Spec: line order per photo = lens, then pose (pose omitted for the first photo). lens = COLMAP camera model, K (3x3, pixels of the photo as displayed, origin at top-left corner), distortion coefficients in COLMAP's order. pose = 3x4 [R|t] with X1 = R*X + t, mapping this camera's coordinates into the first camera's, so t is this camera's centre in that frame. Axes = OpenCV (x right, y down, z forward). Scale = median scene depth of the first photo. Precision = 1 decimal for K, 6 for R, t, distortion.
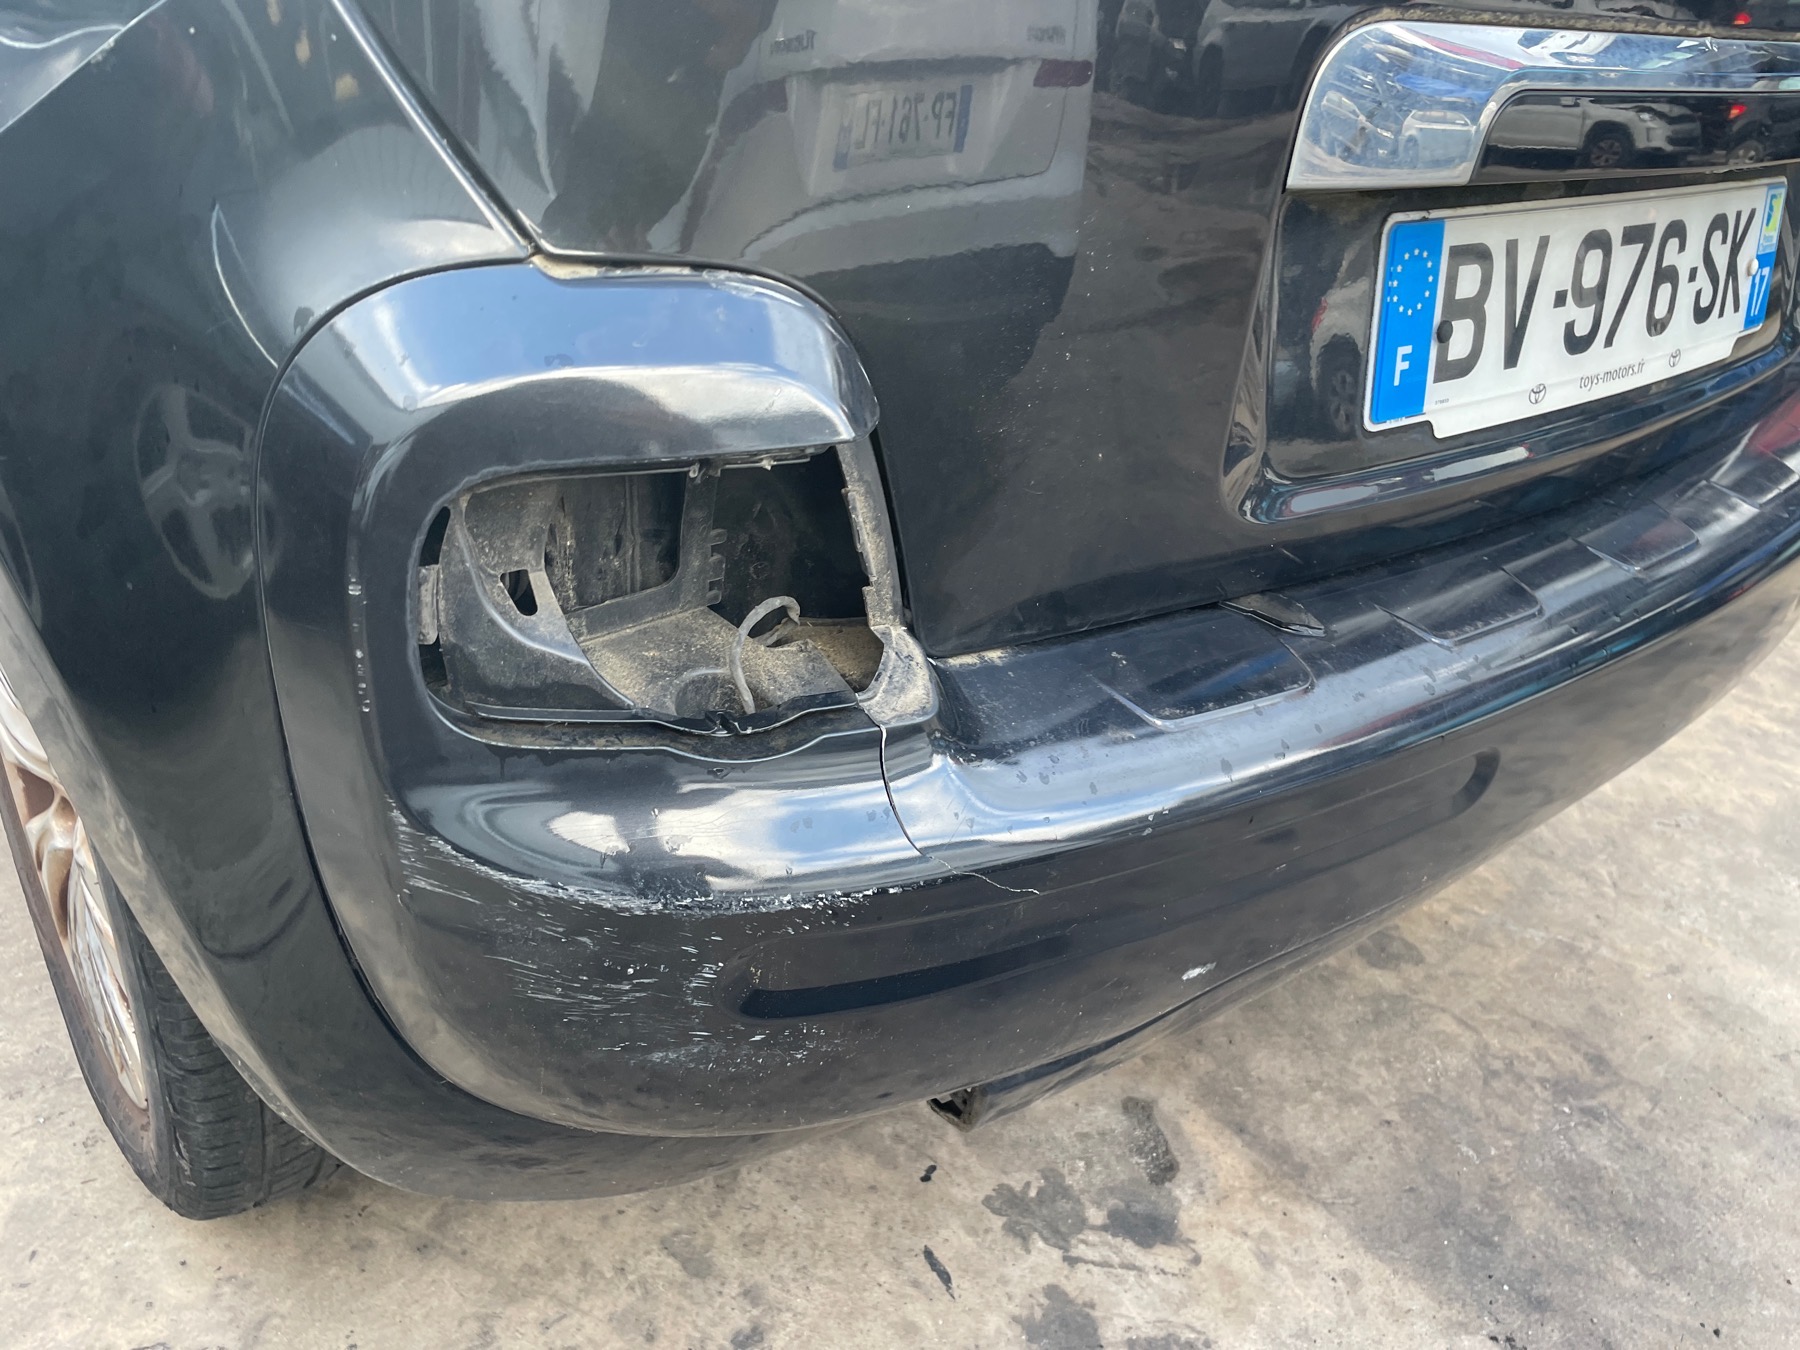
lens RADIAL K [[1358.9, 0, 901.8], [0, 1358.9, 681.6], [0, 0, 1]] dist [0.073727, -0.102151]
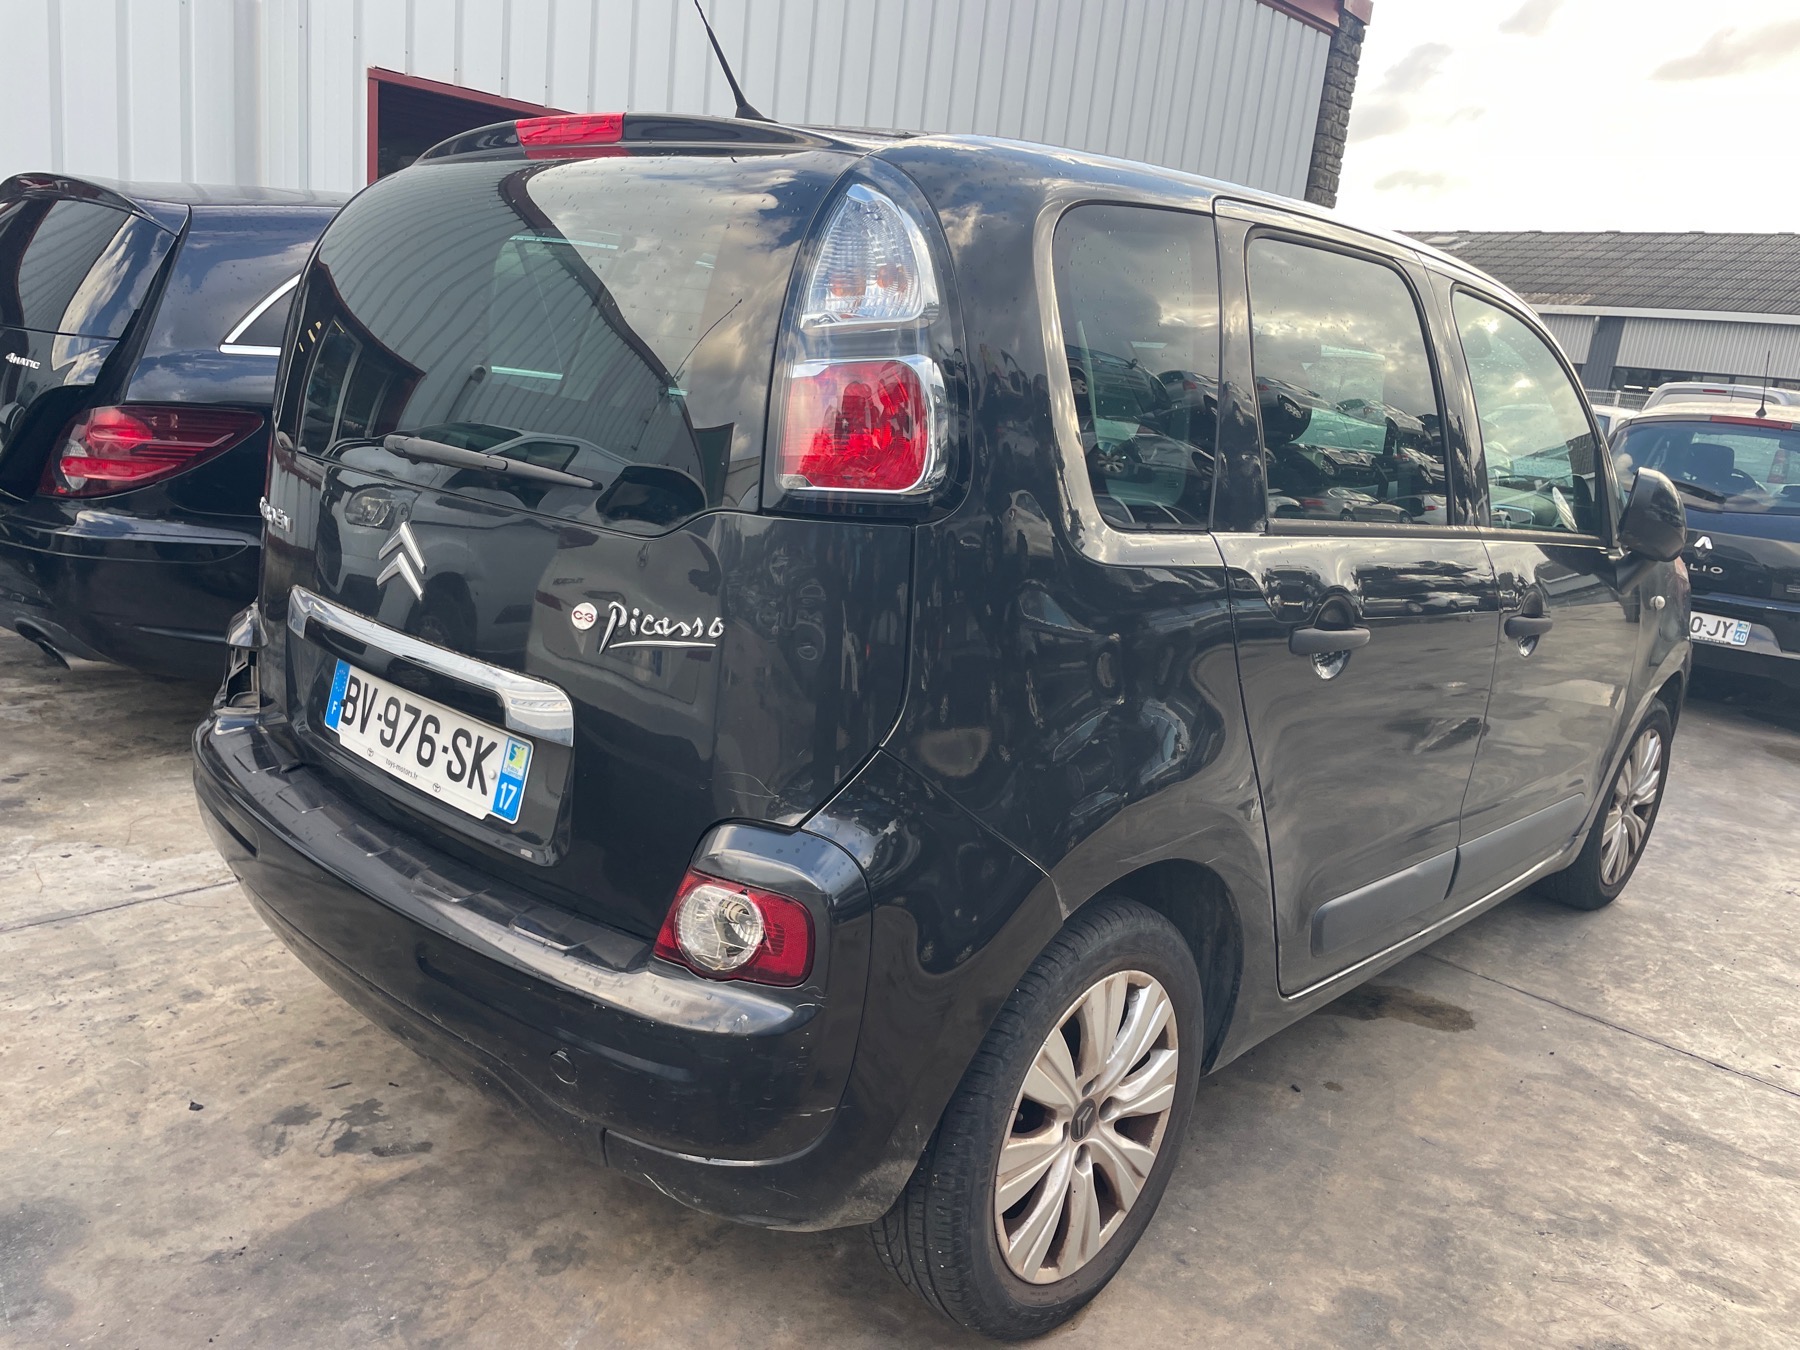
lens RADIAL K [[1358.9, 0, 897.6], [0, 1358.9, 671.8], [0, 0, 1]] dist [0.073727, -0.102151]
pose [[0.146391, 0.135098, -0.979958, 2.625363], [-0.571459, 0.820163, 0.027701, -0.822187], [0.807467, 0.555951, 0.197268, 1.059687]]
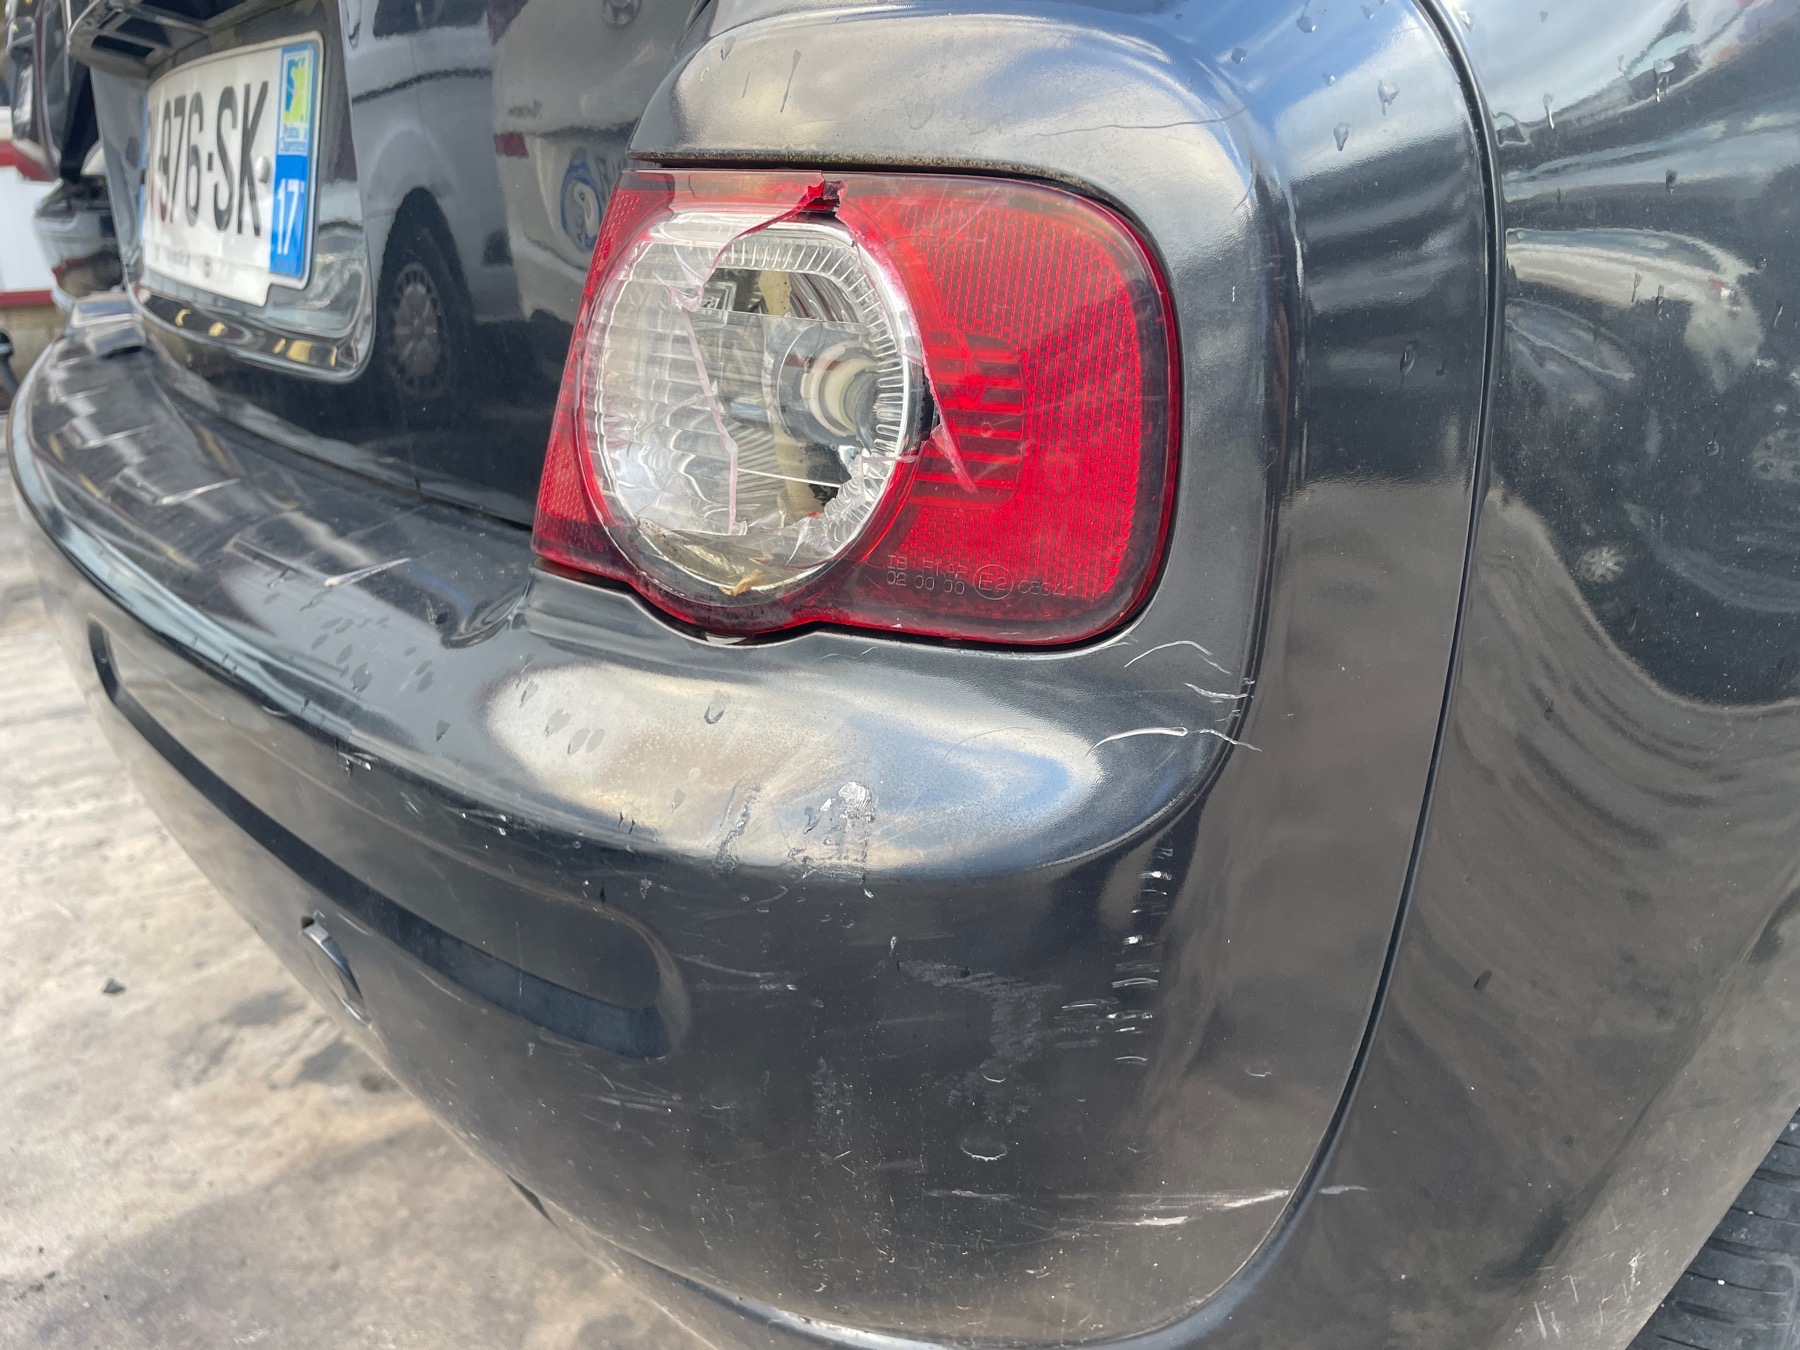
lens RADIAL K [[1358.9, 0, 915.8], [0, 1358.9, 692.4], [0, 0, 1]] dist [0.073727, -0.102151]
pose [[-0.079025, 0.247056, -0.965773, 1.377613], [-0.512526, 0.820883, 0.251929, -0.448659], [0.855028, 0.514892, 0.061753, 1.439778]]
